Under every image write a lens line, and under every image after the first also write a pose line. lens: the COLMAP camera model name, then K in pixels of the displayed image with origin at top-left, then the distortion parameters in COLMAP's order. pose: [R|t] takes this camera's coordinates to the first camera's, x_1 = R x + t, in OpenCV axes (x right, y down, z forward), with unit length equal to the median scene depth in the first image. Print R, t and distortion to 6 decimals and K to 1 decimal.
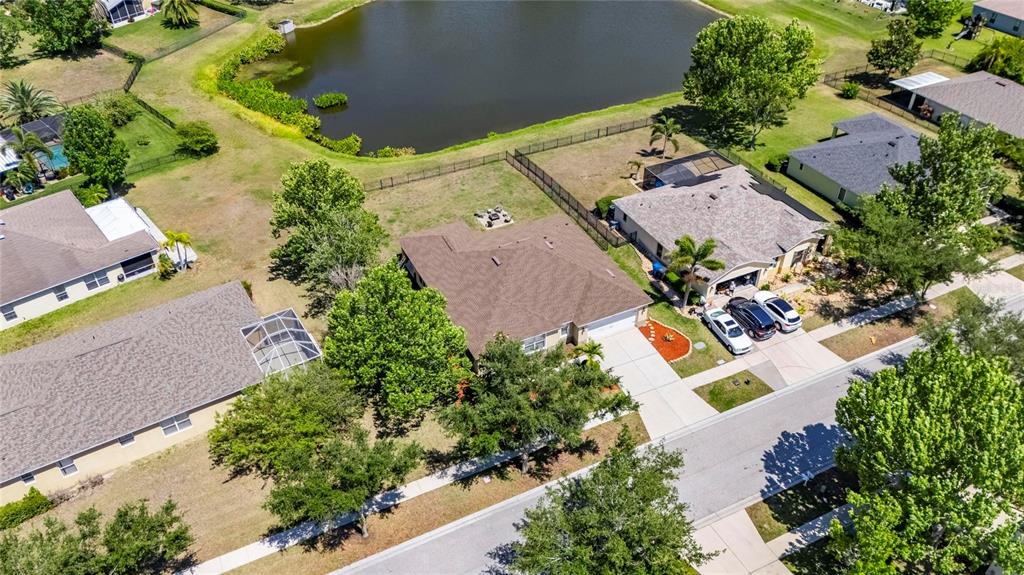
lens RADIAL K [[751.8, 0, 512.0], [0, 751.8, 287.5], [0, 0, 1]] dist [0.080602, -0.085108]
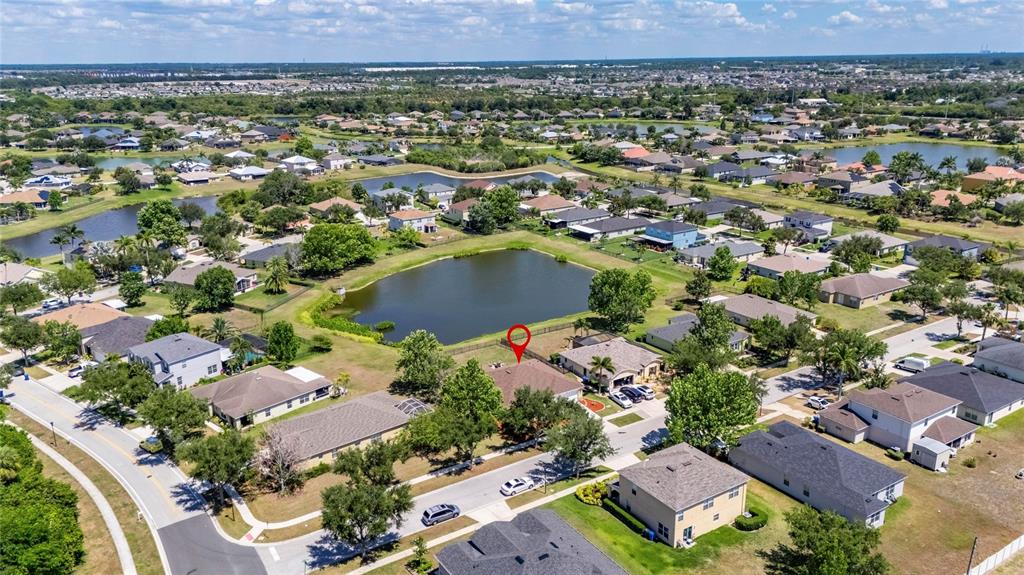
lens RADIAL K [[751.8, 0, 512.0], [0, 751.8, 287.5], [0, 0, 1]] dist [0.080602, -0.085108]
pose [[0.993002, -0.039008, 0.111470, -0.180670], [0.076460, 0.931702, -0.355084, 0.374163], [-0.090006, 0.361122, 0.928165, -0.785816]]
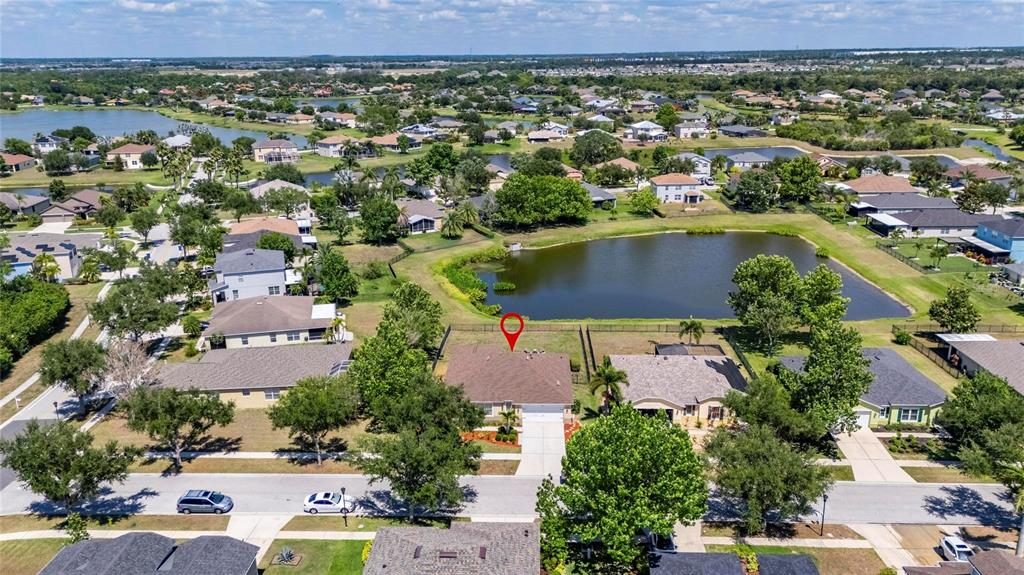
lens RADIAL K [[751.8, 0, 512.0], [0, 751.8, 287.5], [0, 0, 1]] dist [0.080602, -0.085108]
pose [[0.882699, 0.134743, -0.450207, 0.525939], [-0.283153, 0.917081, -0.280689, 0.188028], [0.375056, 0.375241, 0.847660, -0.245260]]
